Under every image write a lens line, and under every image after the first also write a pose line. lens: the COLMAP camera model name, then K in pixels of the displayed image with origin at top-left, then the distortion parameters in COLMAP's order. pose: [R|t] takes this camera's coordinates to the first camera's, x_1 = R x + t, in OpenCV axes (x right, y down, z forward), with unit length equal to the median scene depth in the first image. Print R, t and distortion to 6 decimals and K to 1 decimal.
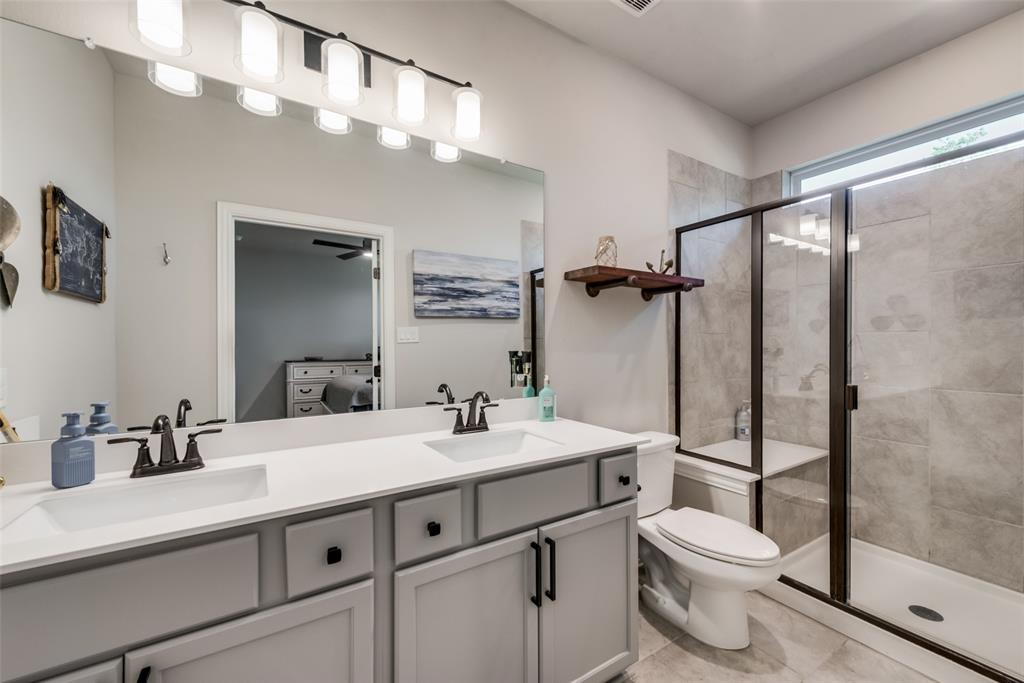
lens RADIAL K [[405.1, 0, 515.0], [0, 405.1, 343.7], [0, 0, 1]] dist [0.001777, 0.000050]
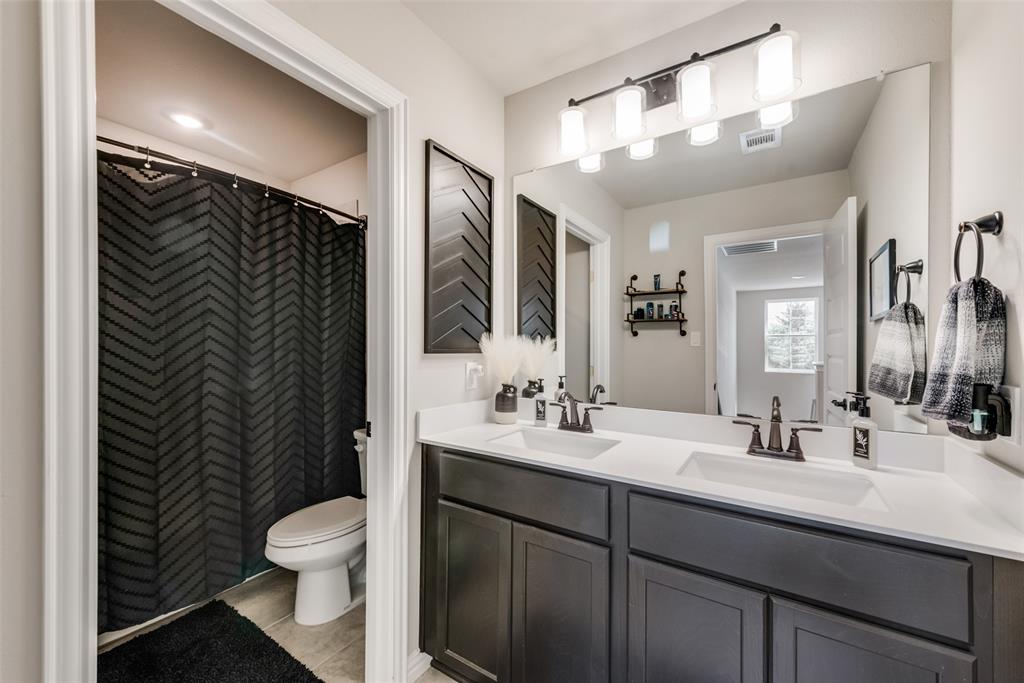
lens RADIAL K [[390.4, 0, 512.0], [0, 390.4, 341.5], [0, 0, 1]] dist [-0.039811, 0.000029]
pose [[0.399367, -0.000021, -0.916791, 0.364655], [-0.009515, 0.999946, -0.004167, -0.002825], [0.916742, 0.010388, 0.399345, 0.214793]]
